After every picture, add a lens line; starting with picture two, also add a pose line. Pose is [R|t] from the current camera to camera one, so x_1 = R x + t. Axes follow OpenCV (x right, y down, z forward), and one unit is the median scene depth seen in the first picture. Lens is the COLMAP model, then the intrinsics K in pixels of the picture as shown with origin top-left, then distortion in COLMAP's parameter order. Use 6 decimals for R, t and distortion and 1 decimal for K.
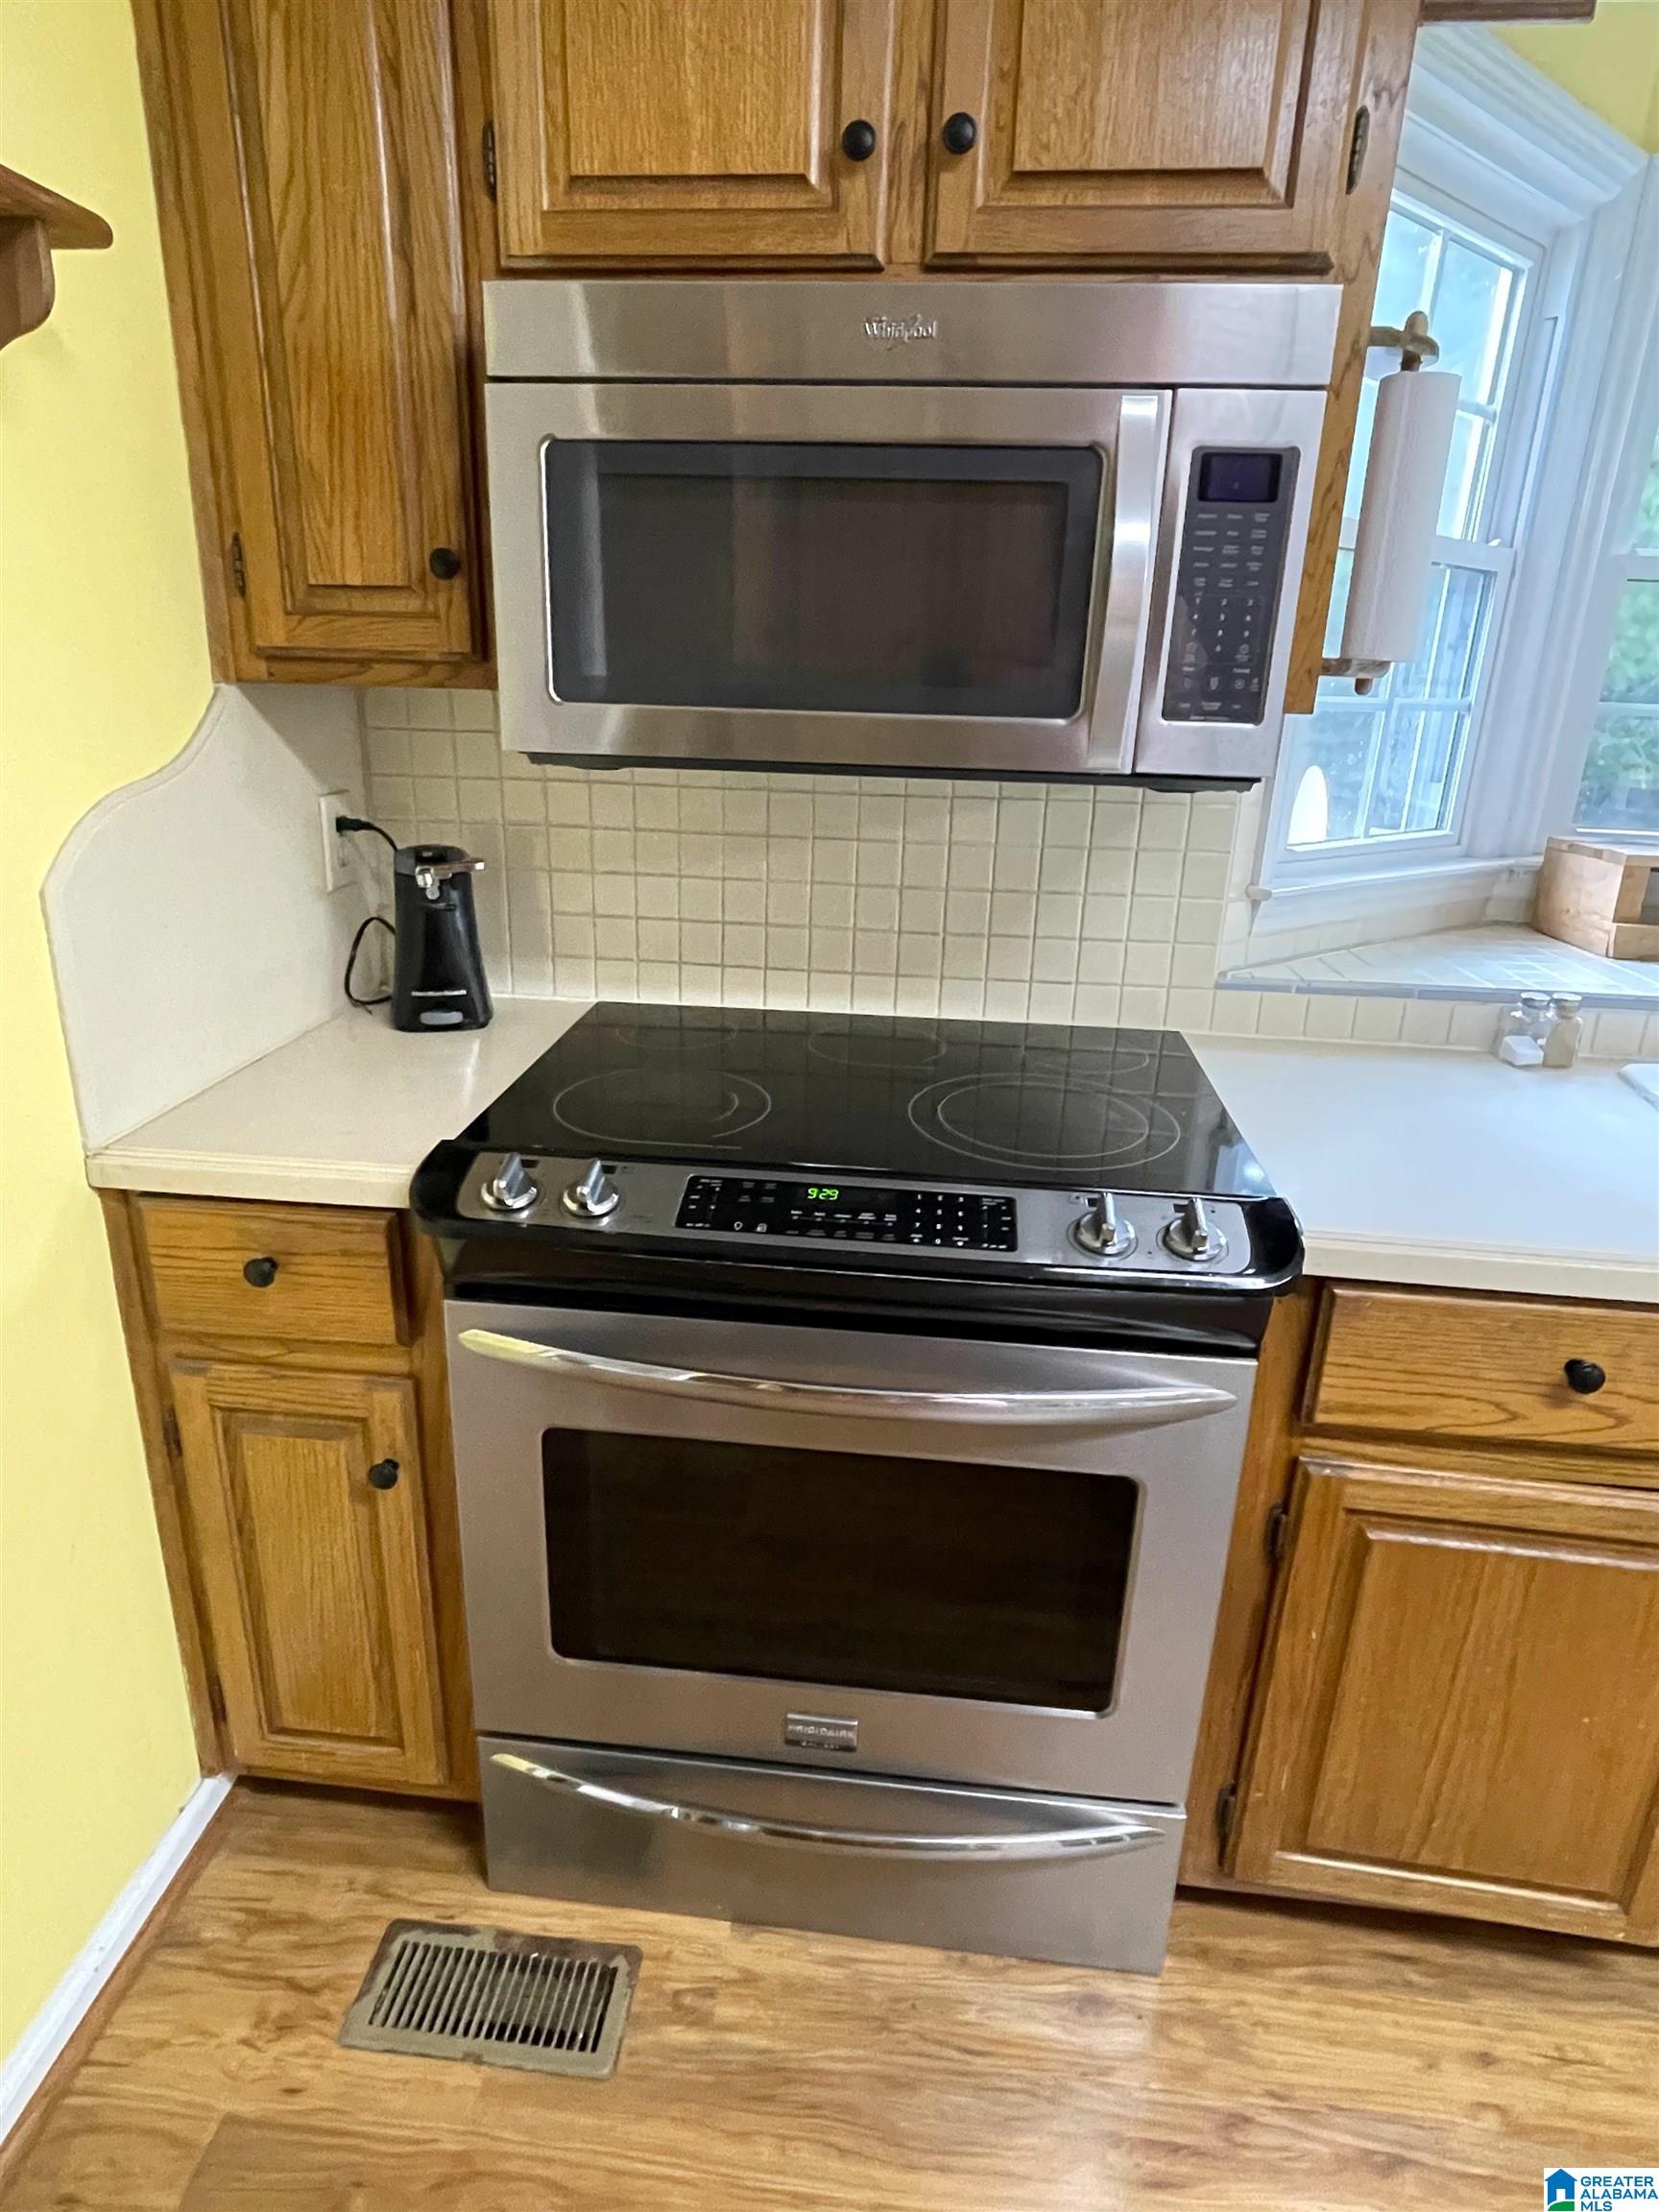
lens RADIAL K [[1239.1, 0, 821.5], [0, 1239.1, 1090.2], [0, 0, 1]] dist [-0.014609, 0.010404]
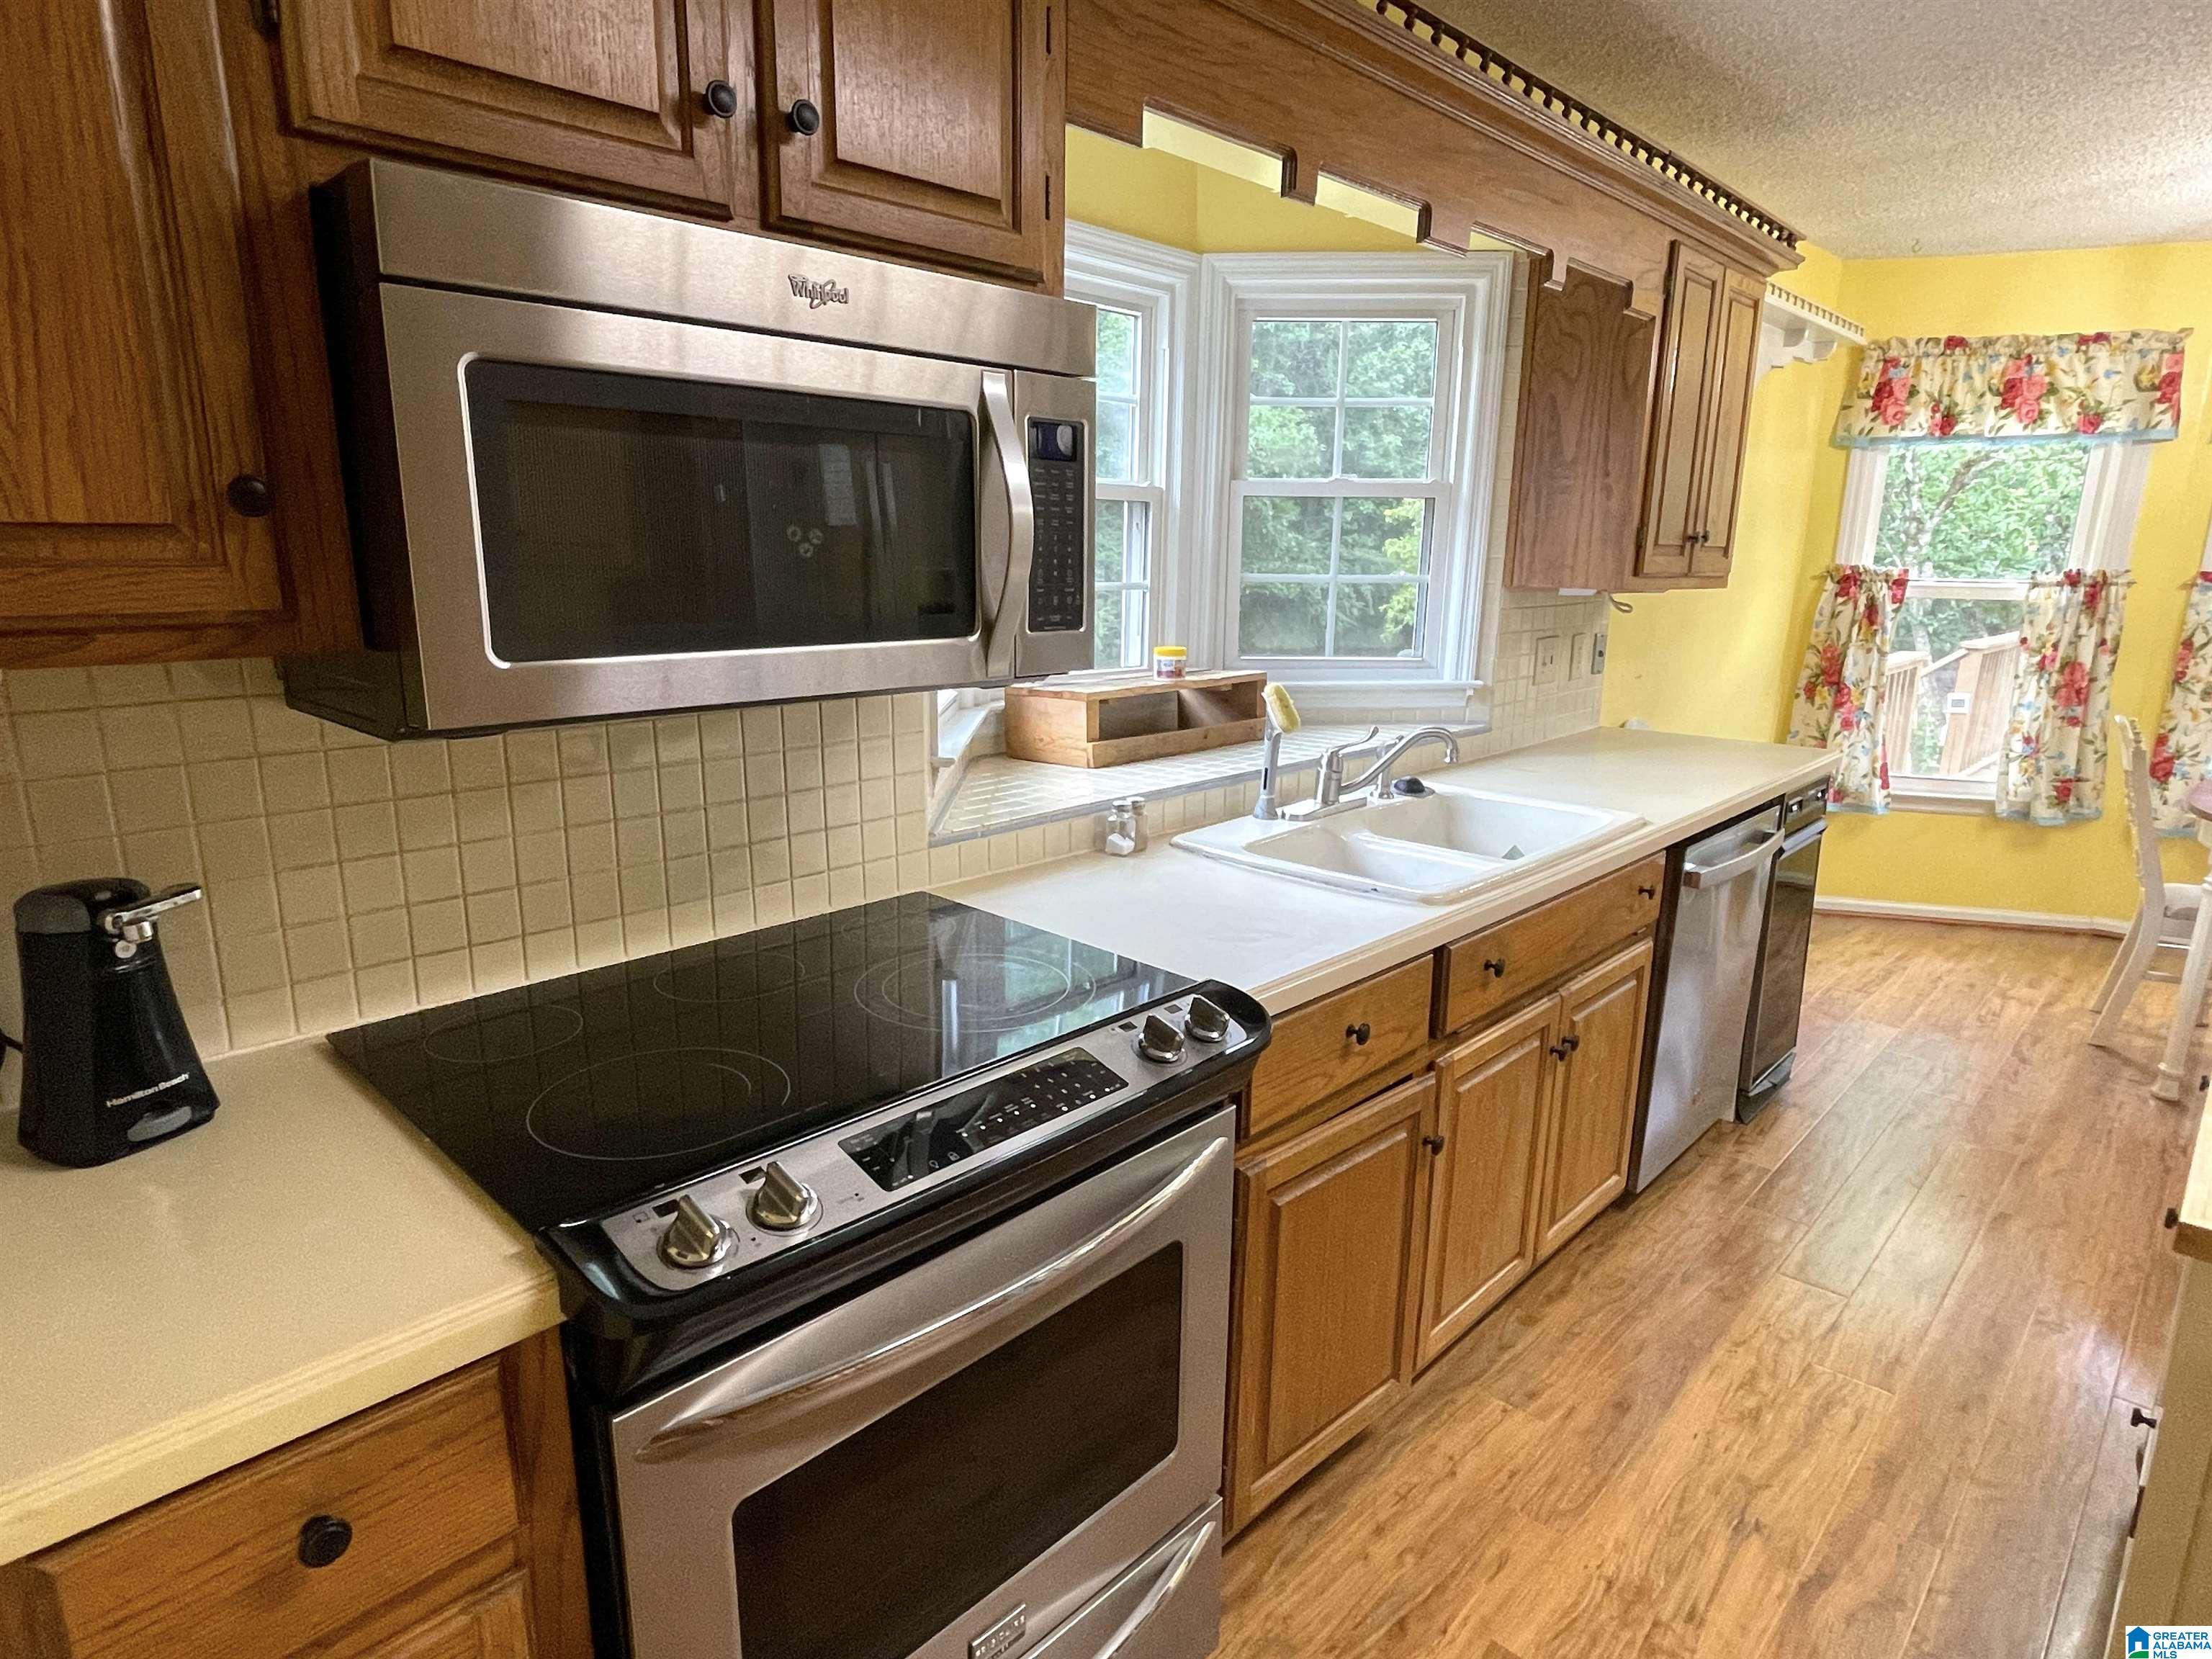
lens RADIAL K [[1239.1, 0, 1103.7], [0, 1239.1, 841.5], [0, 0, 1]] dist [-0.014609, 0.010404]
pose [[0.614722, -0.204000, 0.761906, -0.584997], [0.262610, 0.963796, 0.046176, -0.127762], [-0.743742, 0.171699, 0.646039, 0.185510]]
